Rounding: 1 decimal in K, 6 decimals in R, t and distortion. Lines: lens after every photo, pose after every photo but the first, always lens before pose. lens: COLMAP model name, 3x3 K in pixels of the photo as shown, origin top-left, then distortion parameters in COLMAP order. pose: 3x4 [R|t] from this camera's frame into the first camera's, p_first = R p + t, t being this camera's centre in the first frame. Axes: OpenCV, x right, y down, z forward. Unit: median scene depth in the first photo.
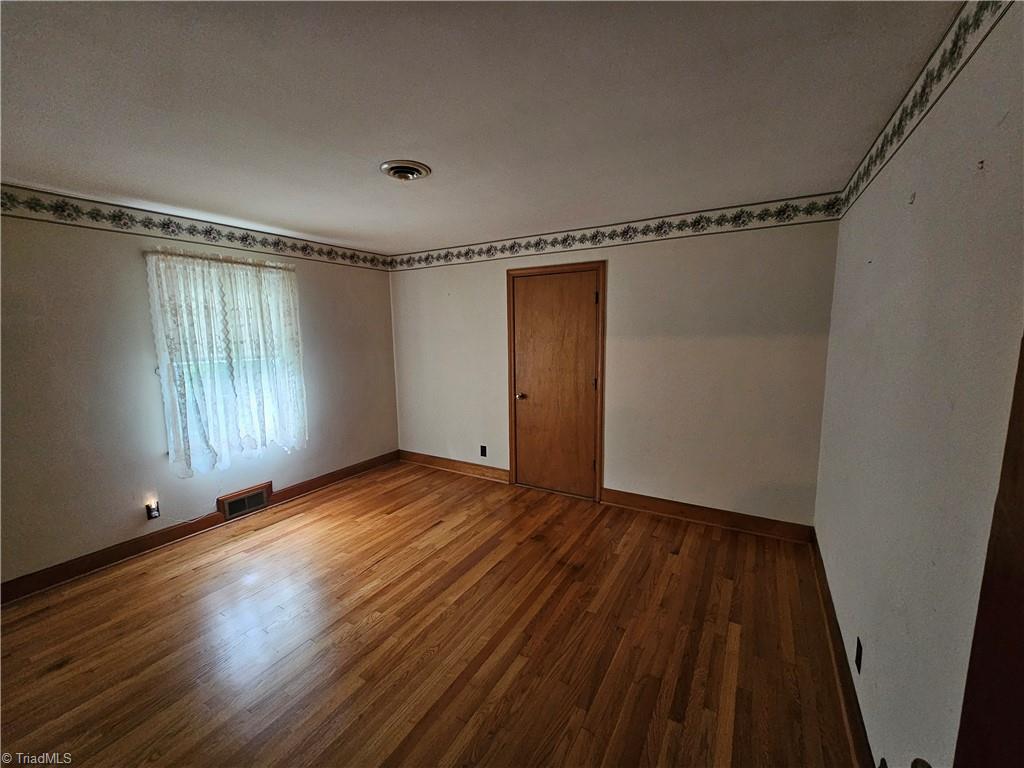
lens RADIAL K [[414.4, 0, 509.7], [0, 414.4, 383.2], [0, 0, 1]] dist [0.001235, -0.000178]
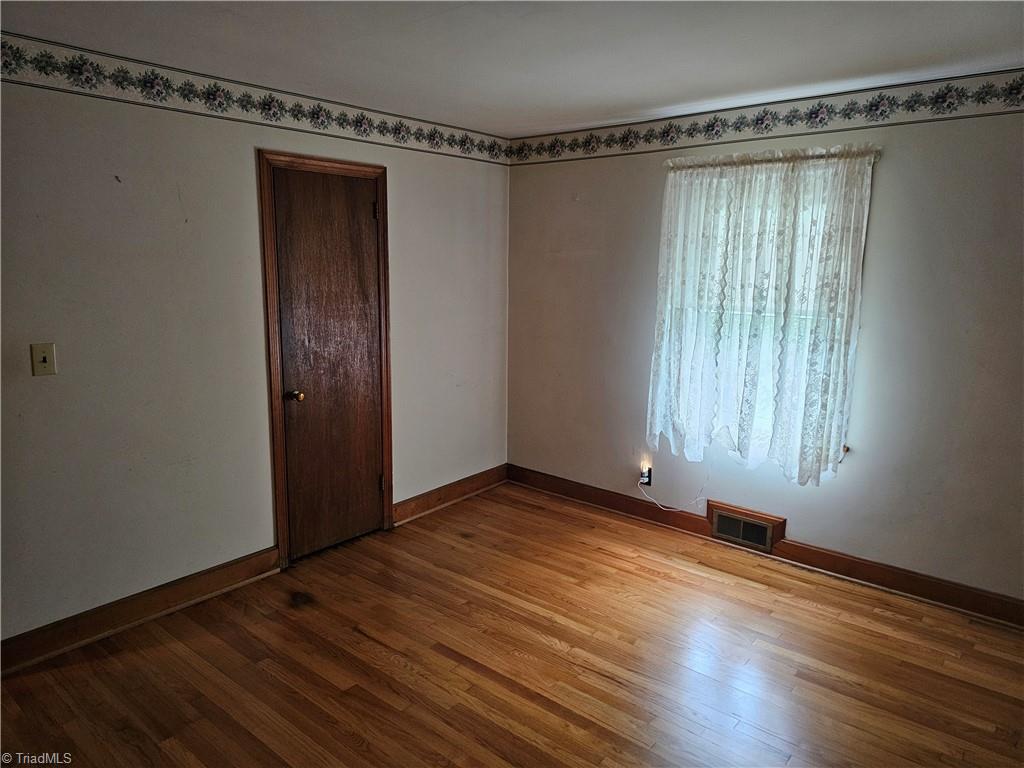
lens RADIAL K [[680.8, 0, 521.2], [0, 680.8, 374.0], [0, 0, 1]] dist [0.067418, -0.055648]
pose [[-0.143557, 0.164408, -0.975890, 0.480775], [-0.144809, 0.972001, 0.185055, -0.112434], [0.978990, 0.167883, -0.115730, 0.801561]]
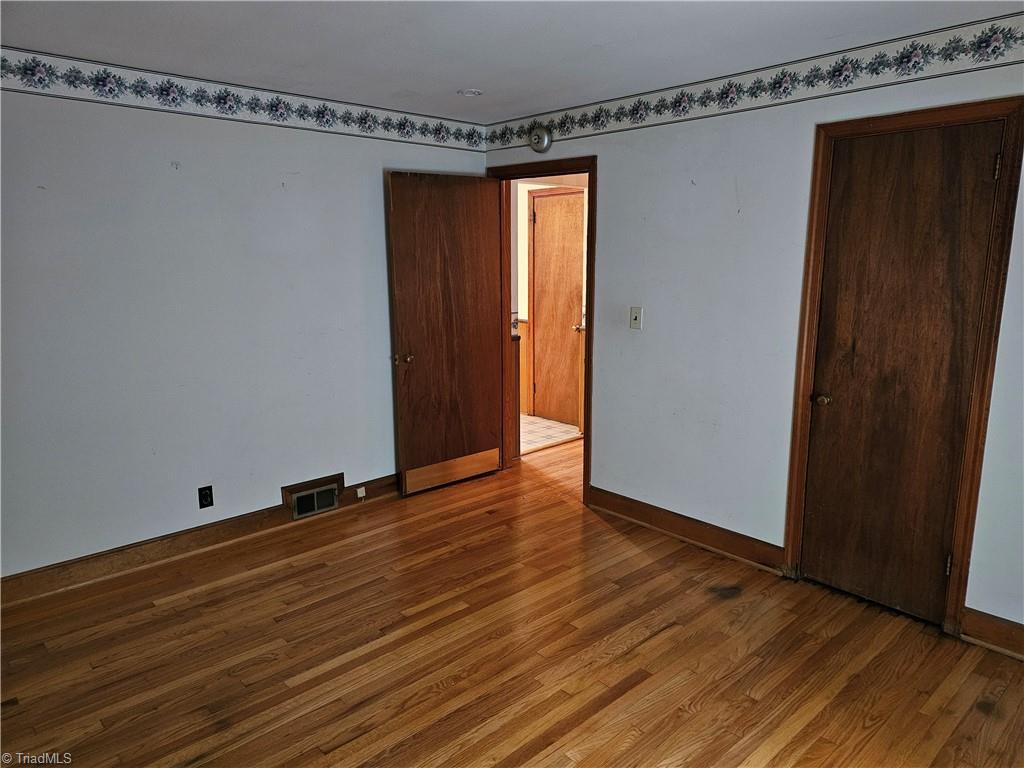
lens RADIAL K [[673.4, 0, 512.0], [0, 673.4, 384.0], [0, 0, 1]] dist [-0.003052, -0.002955]
pose [[-0.960378, -0.045042, 0.275038, -0.356046], [0.047518, 0.945941, 0.320838, -0.168585], [-0.274621, 0.321195, -0.906321, 1.291413]]
